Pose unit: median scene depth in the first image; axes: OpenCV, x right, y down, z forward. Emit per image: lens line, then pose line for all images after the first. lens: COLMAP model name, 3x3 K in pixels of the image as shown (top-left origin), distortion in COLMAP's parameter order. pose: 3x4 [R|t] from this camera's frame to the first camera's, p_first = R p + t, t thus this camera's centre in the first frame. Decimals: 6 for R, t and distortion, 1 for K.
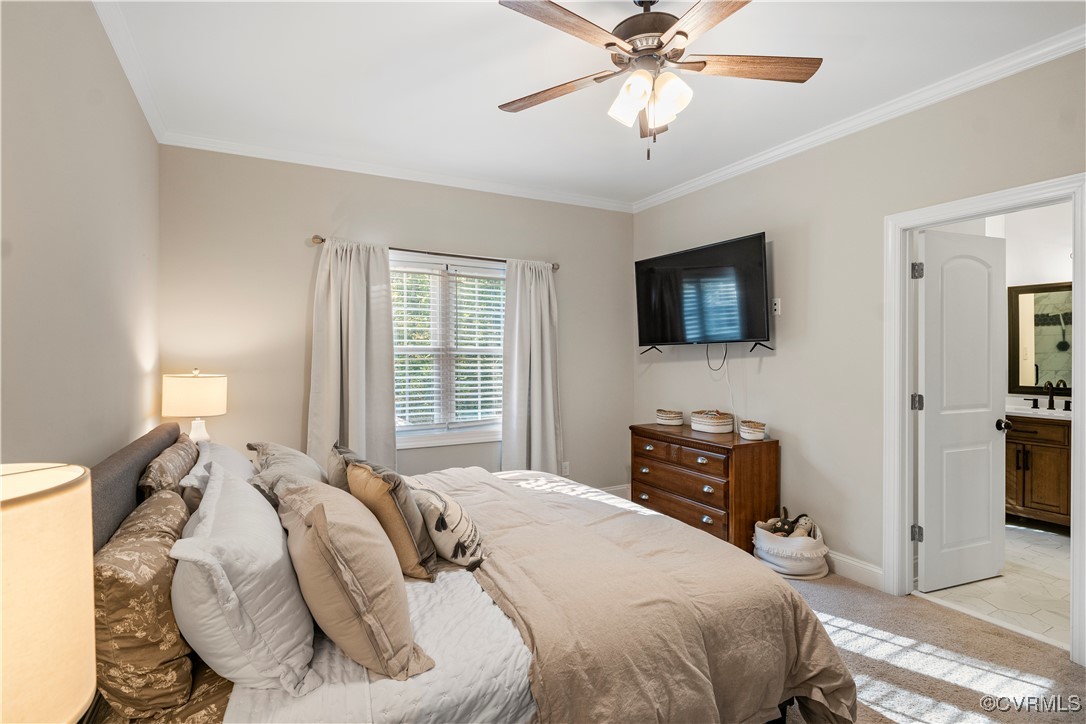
lens RADIAL K [[548.0, 0, 535.7], [0, 548.0, 361.7], [0, 0, 1]] dist [-0.020397, 0.001261]
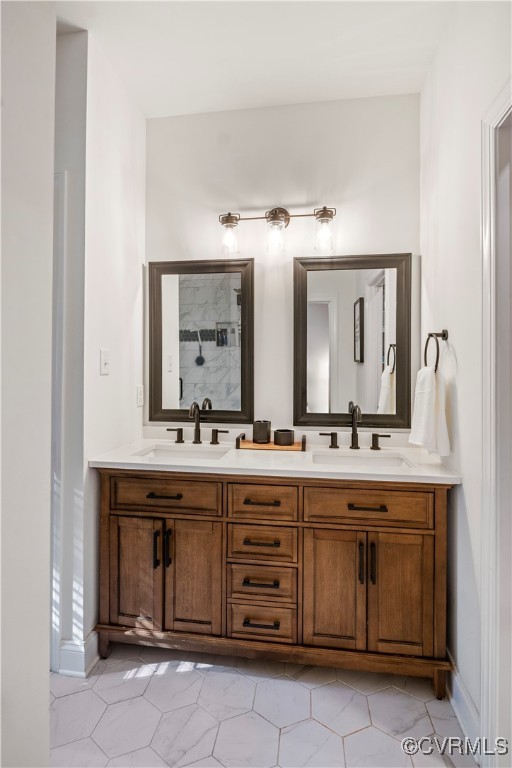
lens RADIAL K [[350.5, 0, 256.6], [0, 350.5, 377.0], [0, 0, 1]] dist [0.003807, -0.000515]
pose [[0.571554, -0.000807, 0.820564, 0.617041], [-0.003027, 0.999991, 0.003092, 0.001380], [-0.820559, -0.004251, 0.571546, 0.664904]]
